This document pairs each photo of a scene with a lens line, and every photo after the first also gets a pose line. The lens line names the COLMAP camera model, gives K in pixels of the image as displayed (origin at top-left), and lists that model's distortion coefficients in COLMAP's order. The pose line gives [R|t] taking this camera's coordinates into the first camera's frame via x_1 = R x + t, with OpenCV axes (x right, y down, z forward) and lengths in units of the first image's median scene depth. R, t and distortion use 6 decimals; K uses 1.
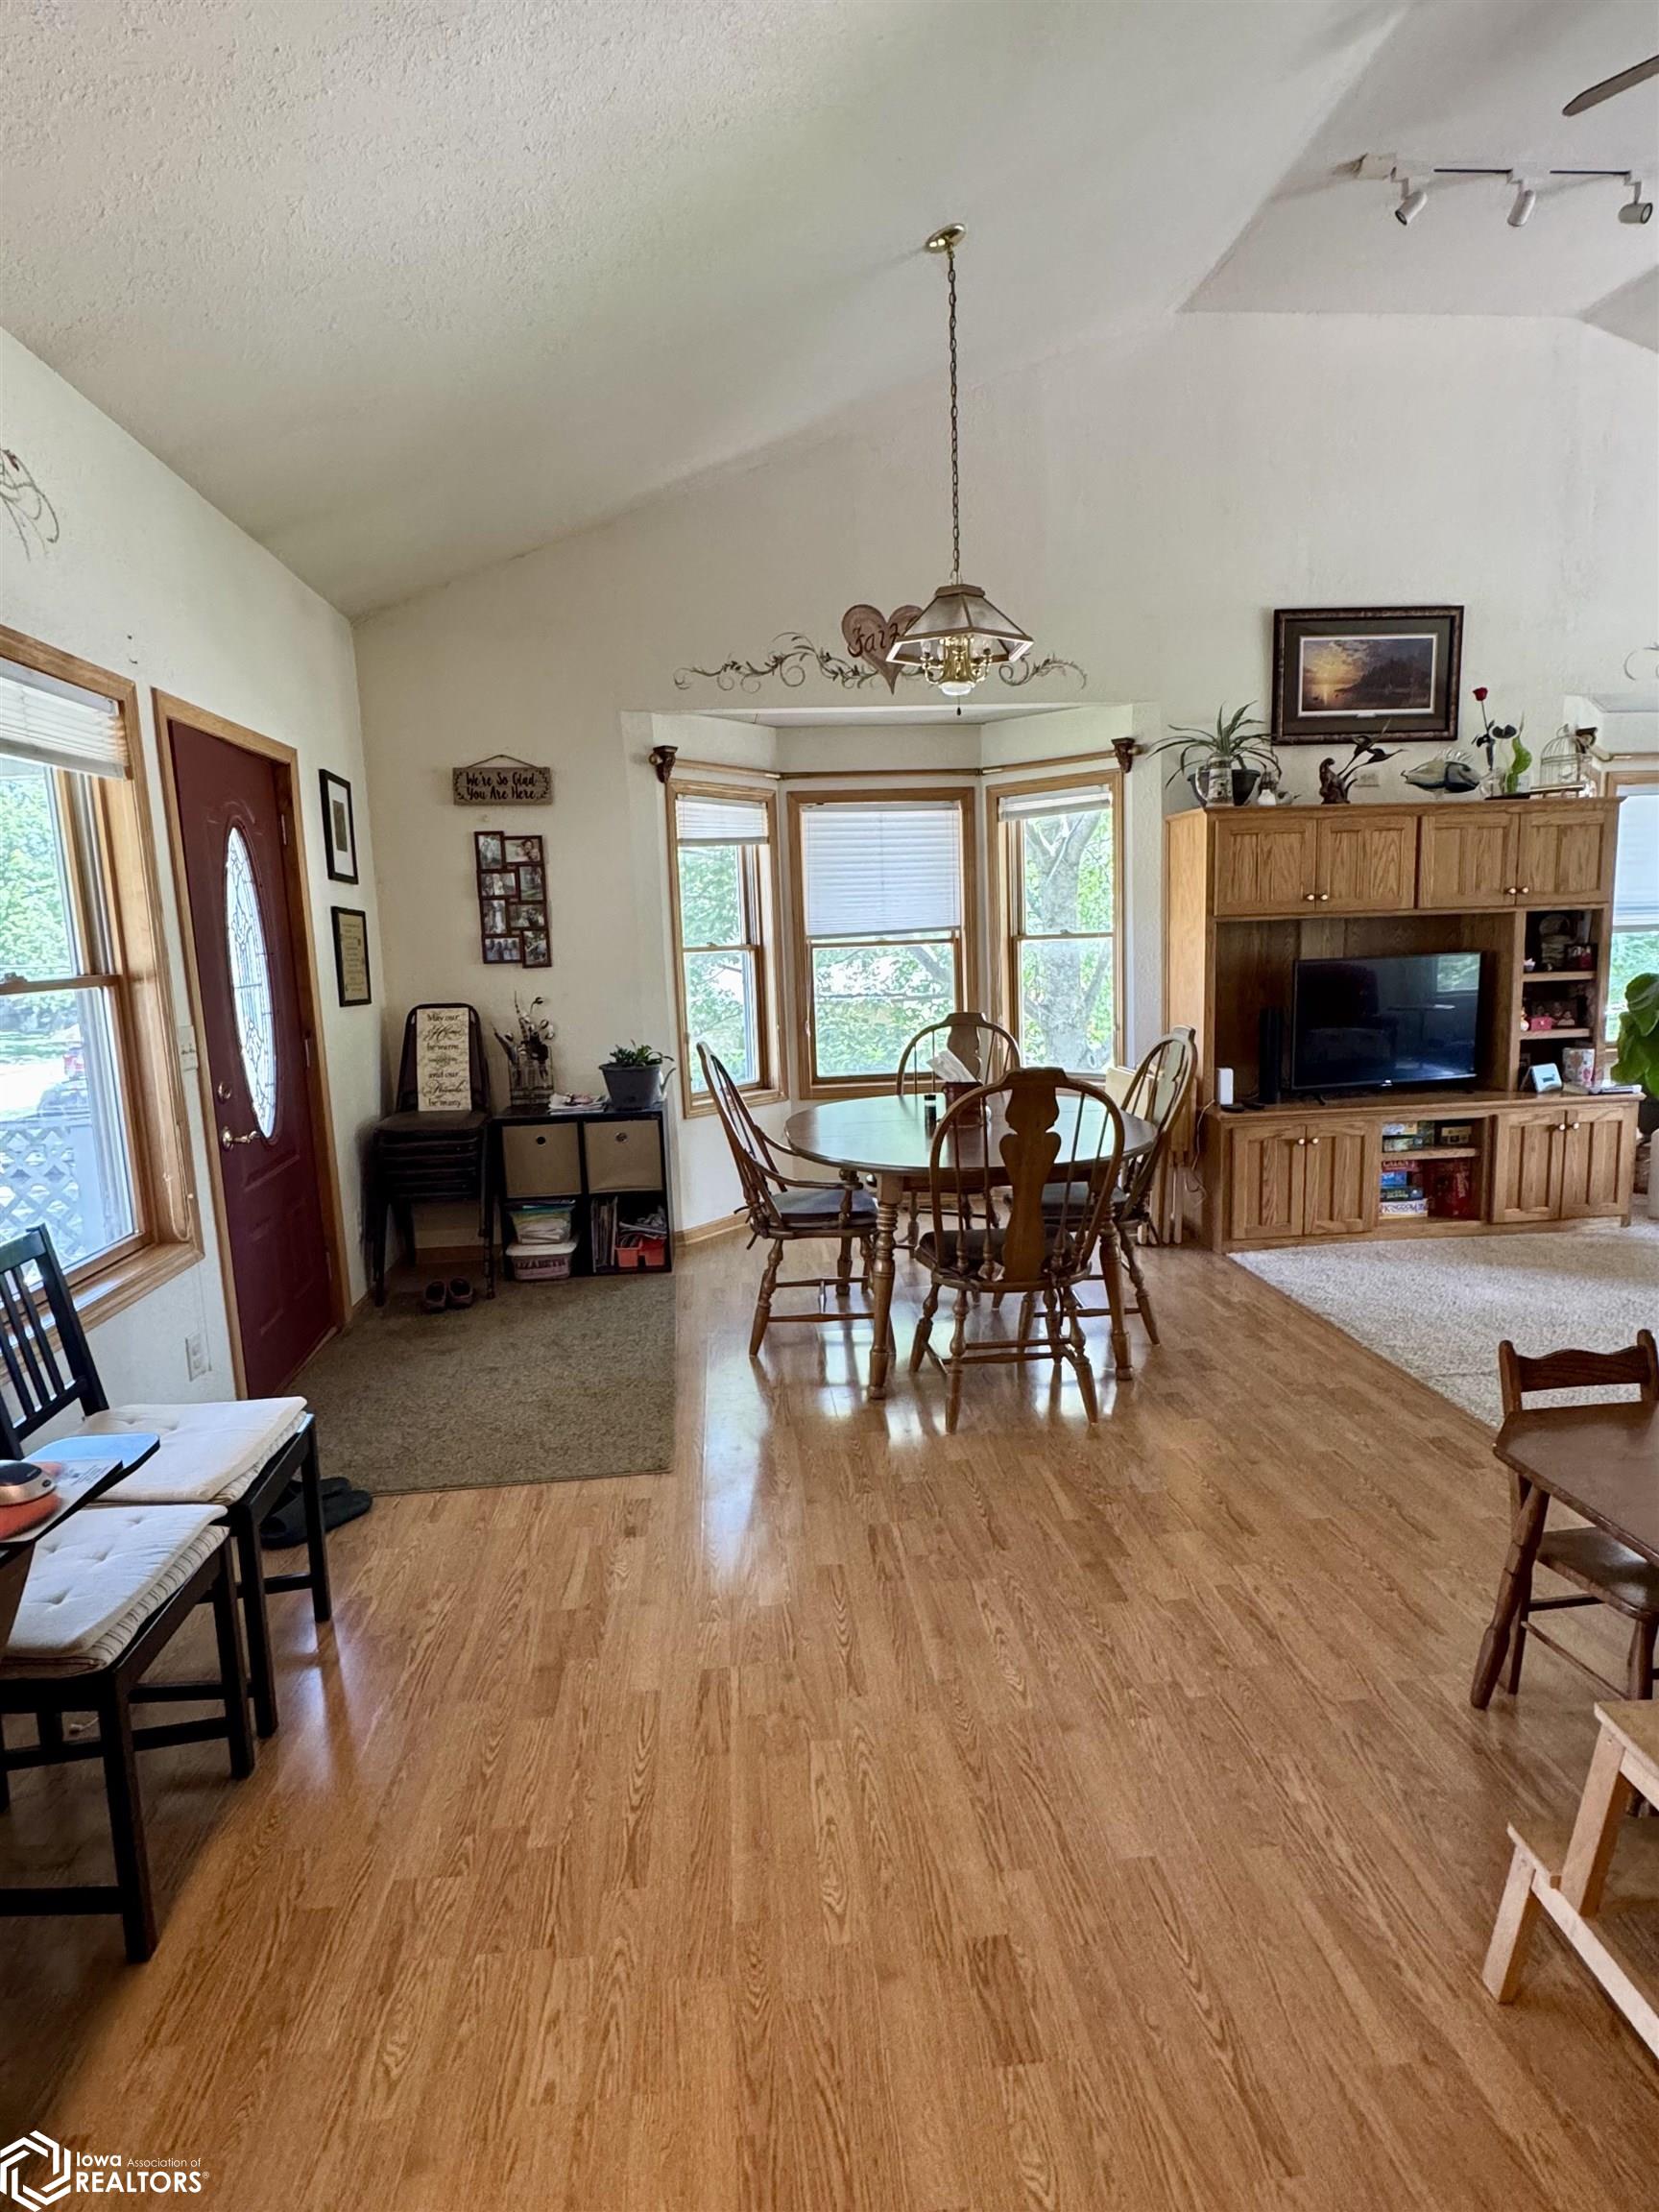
lens RADIAL K [[1178.2, 0, 832.0], [0, 1178.2, 1106.5], [0, 0, 1]] dist [-0.000231, 0.000326]
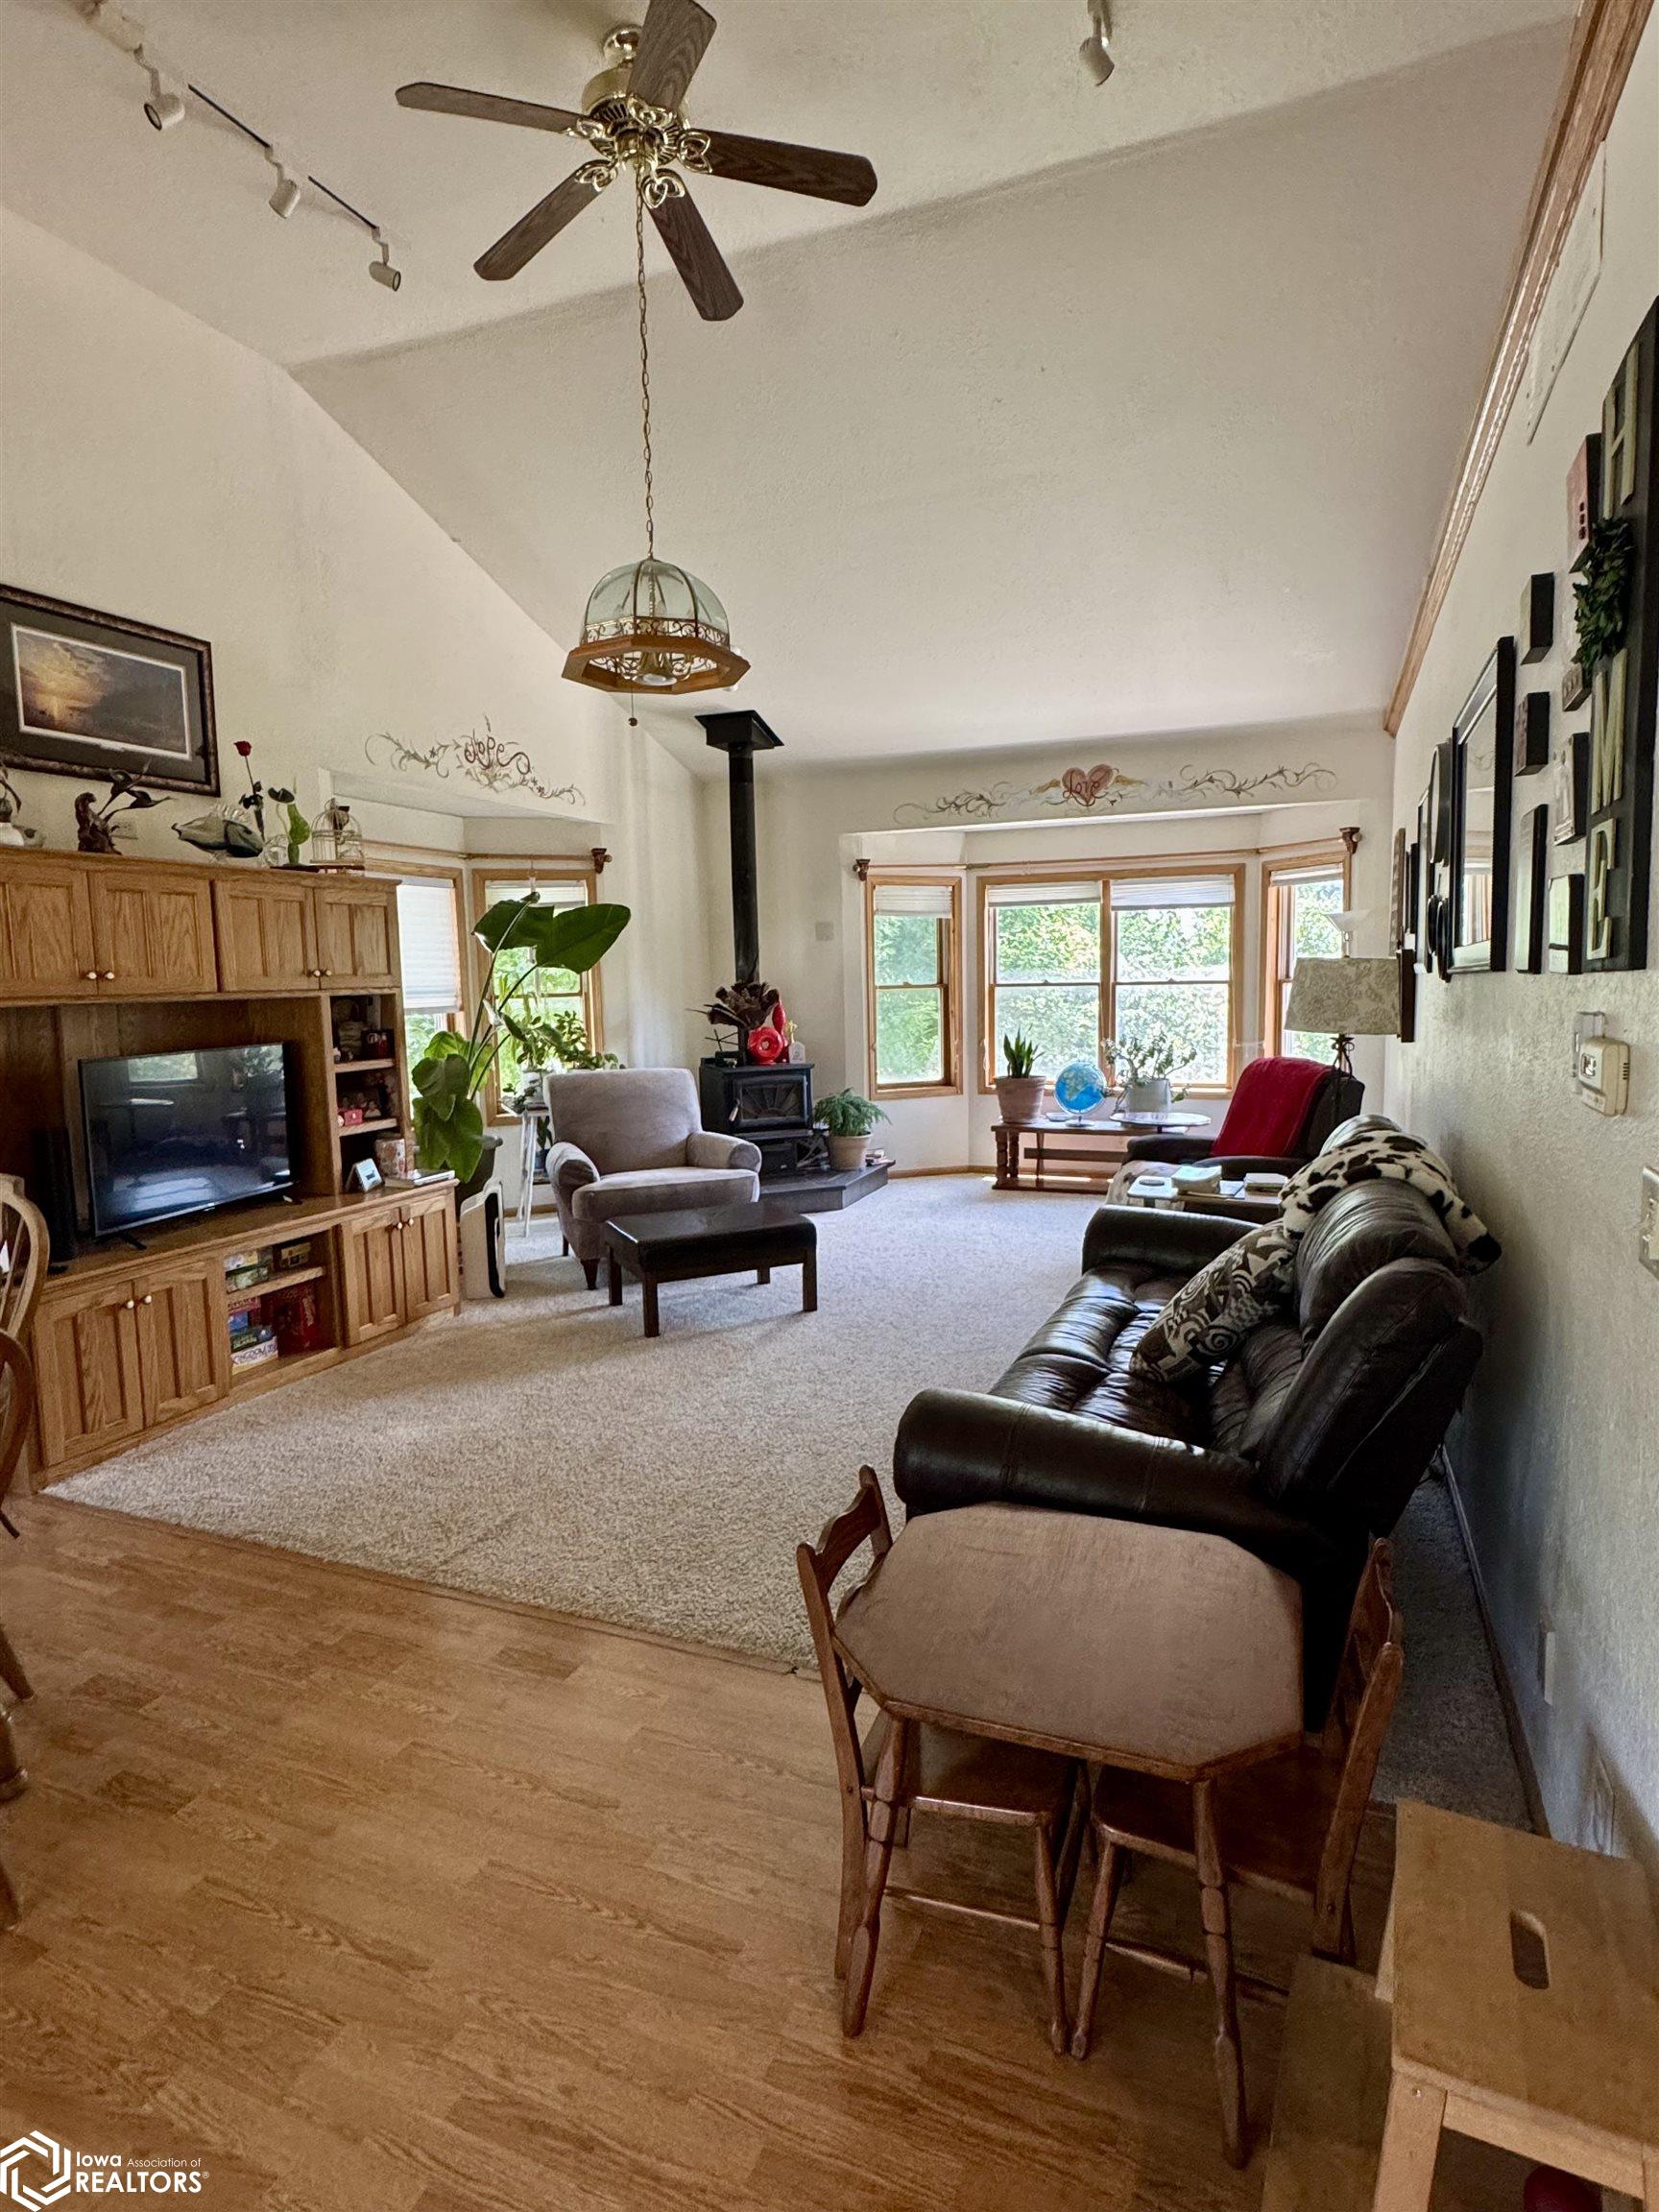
lens RADIAL K [[1178.2, 0, 827.6], [0, 1178.2, 1102.7], [0, 0, 1]] dist [-0.000231, 0.000326]
pose [[0.466530, -0.073929, 0.881410, -0.036886], [0.137734, 0.990417, 0.010169, -0.041486], [-0.873716, 0.116656, 0.472242, 0.251536]]
